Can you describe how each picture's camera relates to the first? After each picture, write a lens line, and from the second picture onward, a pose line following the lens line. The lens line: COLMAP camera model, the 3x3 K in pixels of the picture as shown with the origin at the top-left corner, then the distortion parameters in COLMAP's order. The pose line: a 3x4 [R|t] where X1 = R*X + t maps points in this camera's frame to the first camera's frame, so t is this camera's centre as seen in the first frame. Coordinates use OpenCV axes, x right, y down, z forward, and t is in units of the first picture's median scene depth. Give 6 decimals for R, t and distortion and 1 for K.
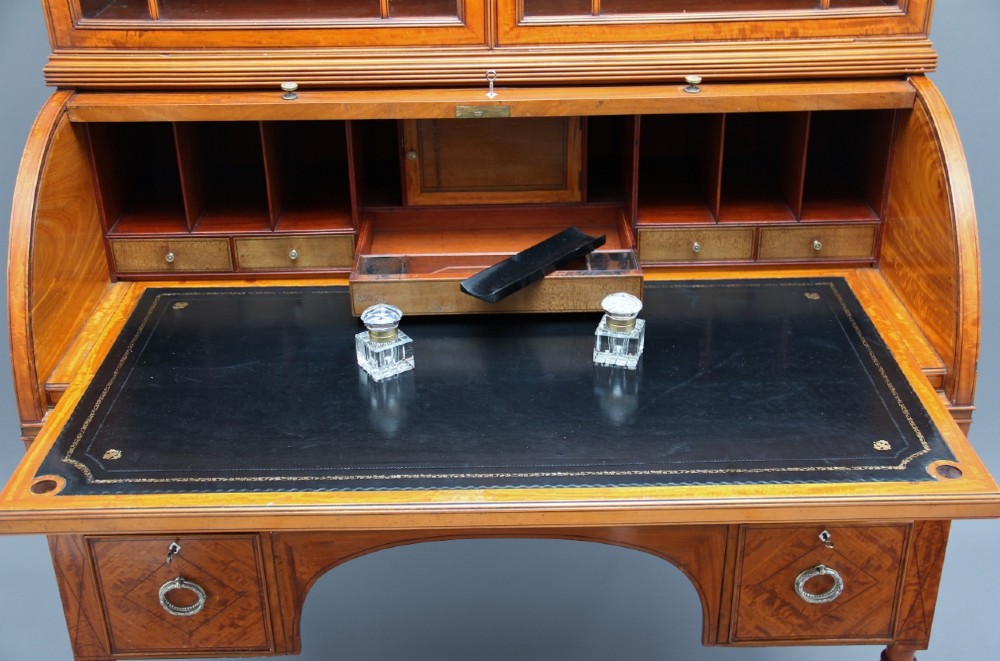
lens RADIAL K [[1192.5, 0, 504.0], [0, 1192.5, 331.2], [0, 0, 1]] dist [0.051893, 0.000000]
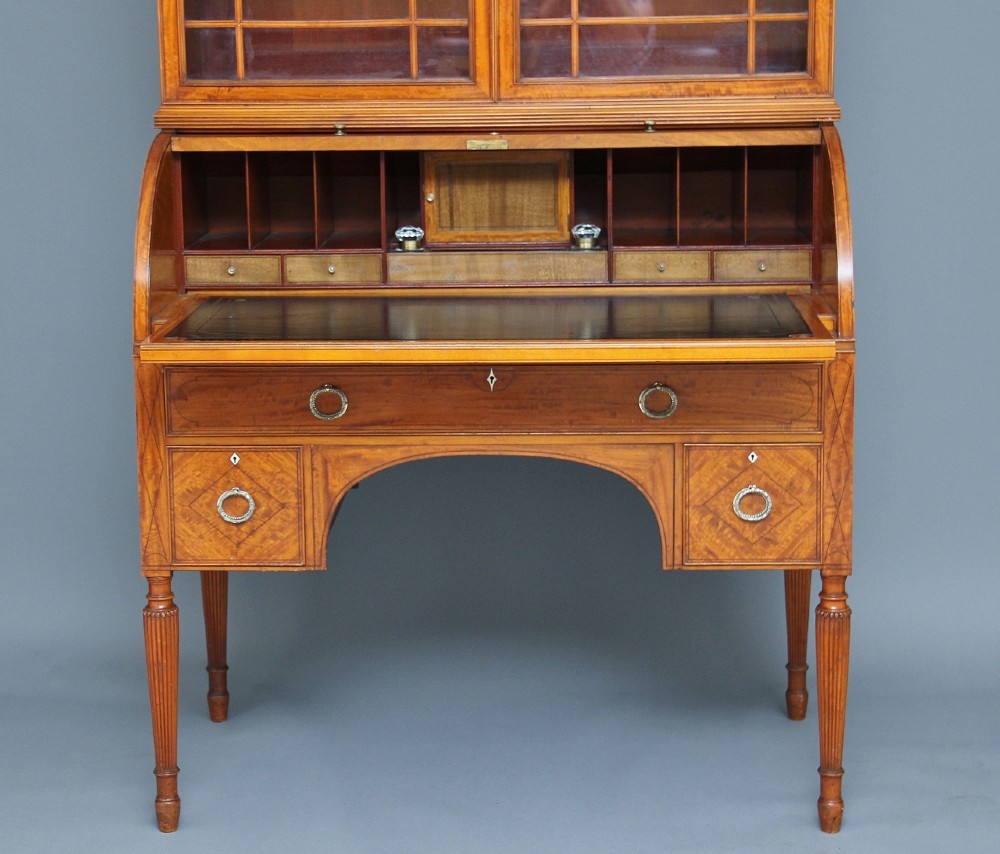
lens RADIAL K [[2392.2, 0, 469.1], [0, 2392.2, 410.0], [0, 0, 1]] dist [0.144813, 0.000000]
pose [[0.998627, 0.011016, -0.051218, 0.098269], [-0.026041, 0.952687, -0.302834, 0.872401], [0.045459, 0.303752, 0.951666, -1.378336]]
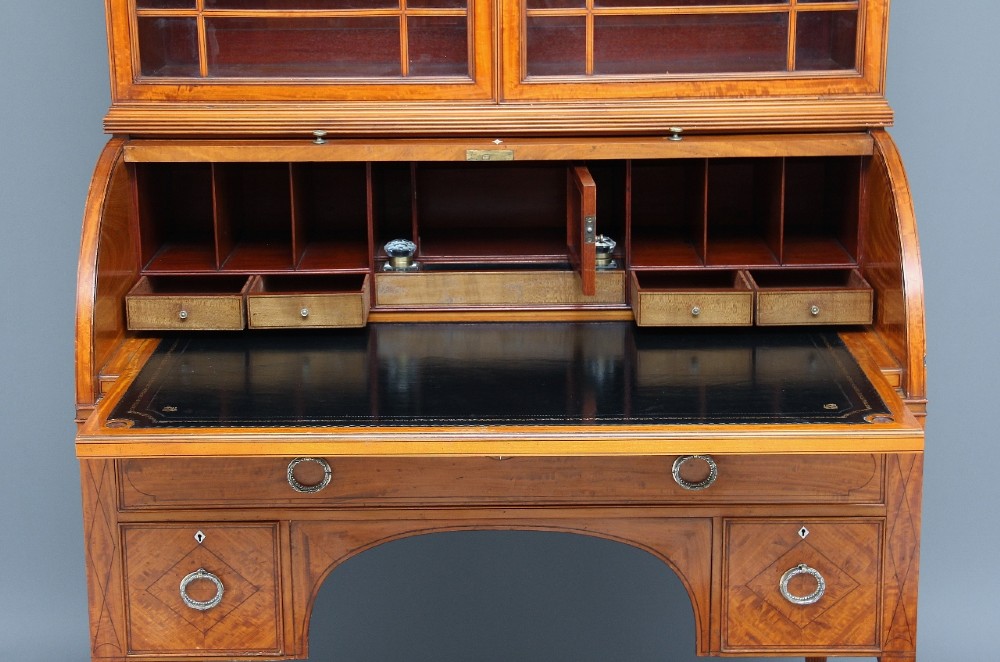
lens RADIAL K [[1803.2, 0, 491.0], [0, 1803.2, 304.8], [0, 0, 1]] dist [0.154794, 0.000000]
pose [[0.999860, 0.007964, -0.014736, 0.009774], [-0.011162, 0.972738, -0.231637, 0.346532], [0.012490, 0.231769, 0.972691, -0.622207]]
